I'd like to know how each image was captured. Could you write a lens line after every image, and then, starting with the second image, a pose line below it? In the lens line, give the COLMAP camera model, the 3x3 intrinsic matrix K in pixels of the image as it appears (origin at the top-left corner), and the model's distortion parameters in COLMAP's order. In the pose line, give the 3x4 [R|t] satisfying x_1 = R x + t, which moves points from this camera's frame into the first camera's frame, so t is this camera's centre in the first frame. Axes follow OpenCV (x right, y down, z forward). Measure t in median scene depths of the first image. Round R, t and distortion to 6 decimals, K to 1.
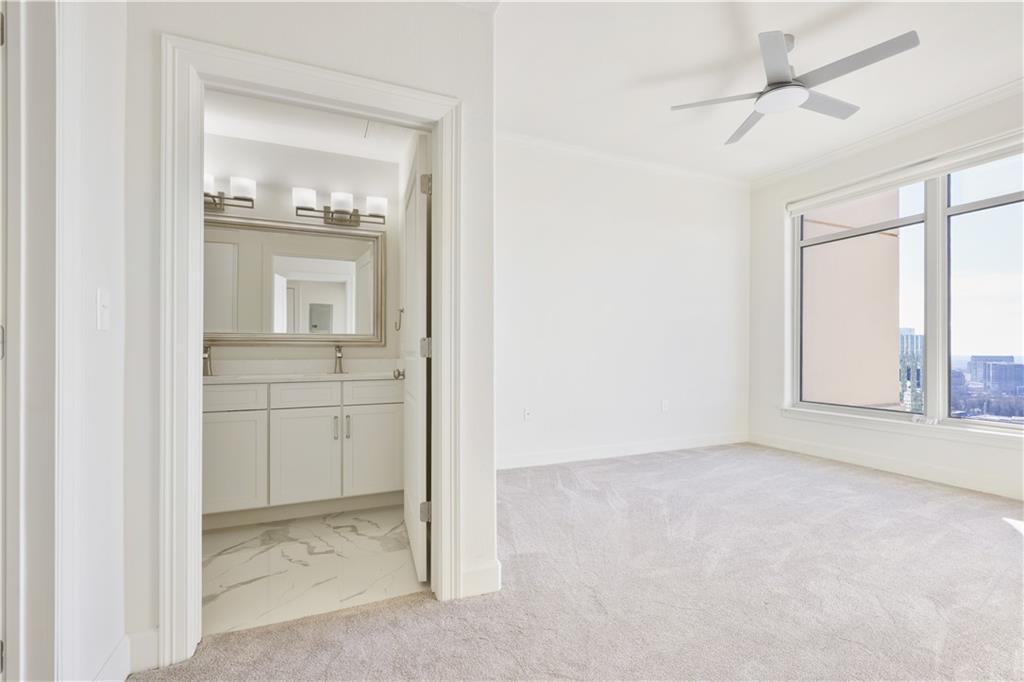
lens RADIAL K [[461.7, 0, 515.5], [0, 461.7, 347.4], [0, 0, 1]] dist [0.002431, 0.000409]
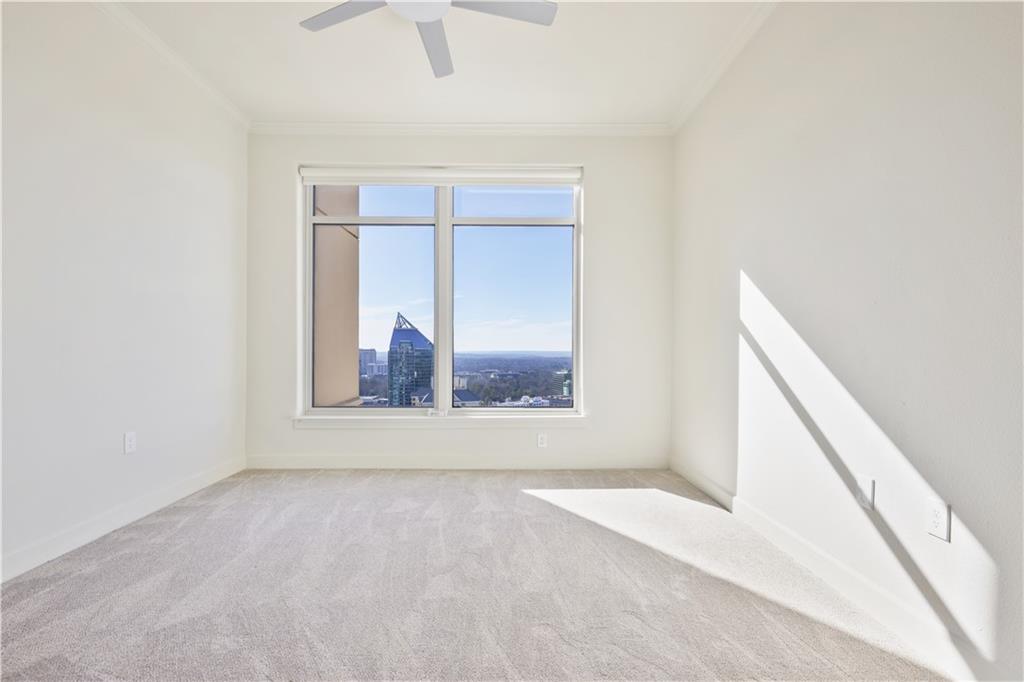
lens RADIAL K [[464.4, 0, 512.5], [0, 464.4, 353.8], [0, 0, 1]] dist [0.013578, -0.009983]
pose [[0.392157, -0.012760, 0.919810, -0.027403], [-0.006851, 0.999836, 0.016791, 0.002739], [-0.919873, -0.012887, 0.392005, 0.432128]]
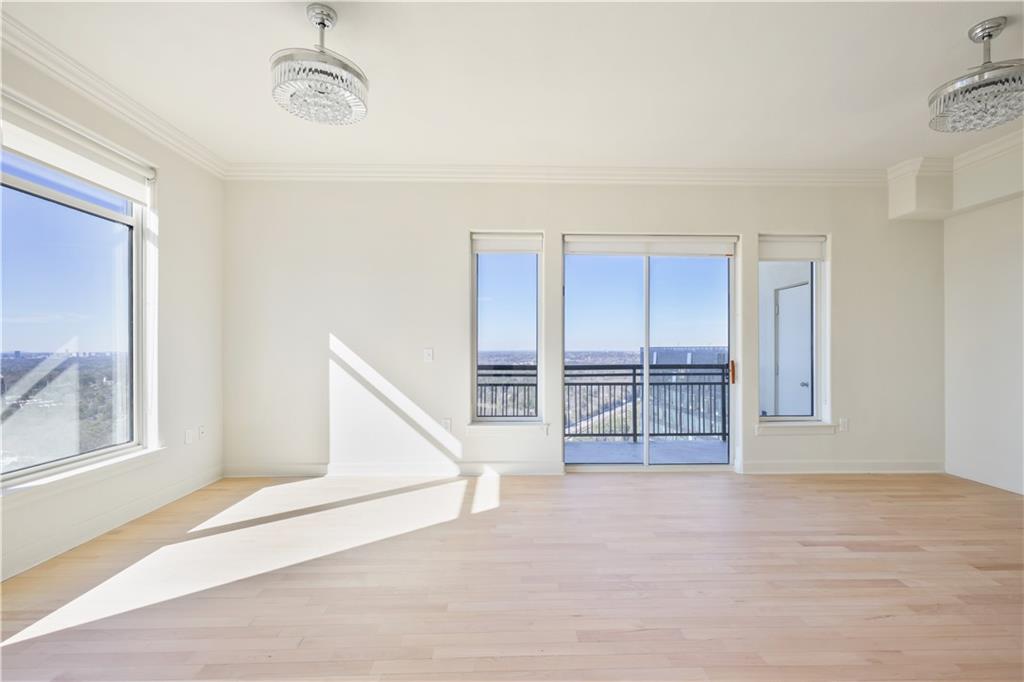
lens RADIAL K [[461.7, 0, 515.5], [0, 461.7, 347.4], [0, 0, 1]] dist [0.002431, 0.000409]
pose [[-0.929154, -0.003711, 0.369674, -0.027780], [-0.005423, 0.999979, -0.003593, -0.039476], [-0.369653, -0.005343, -0.929155, 1.312504]]
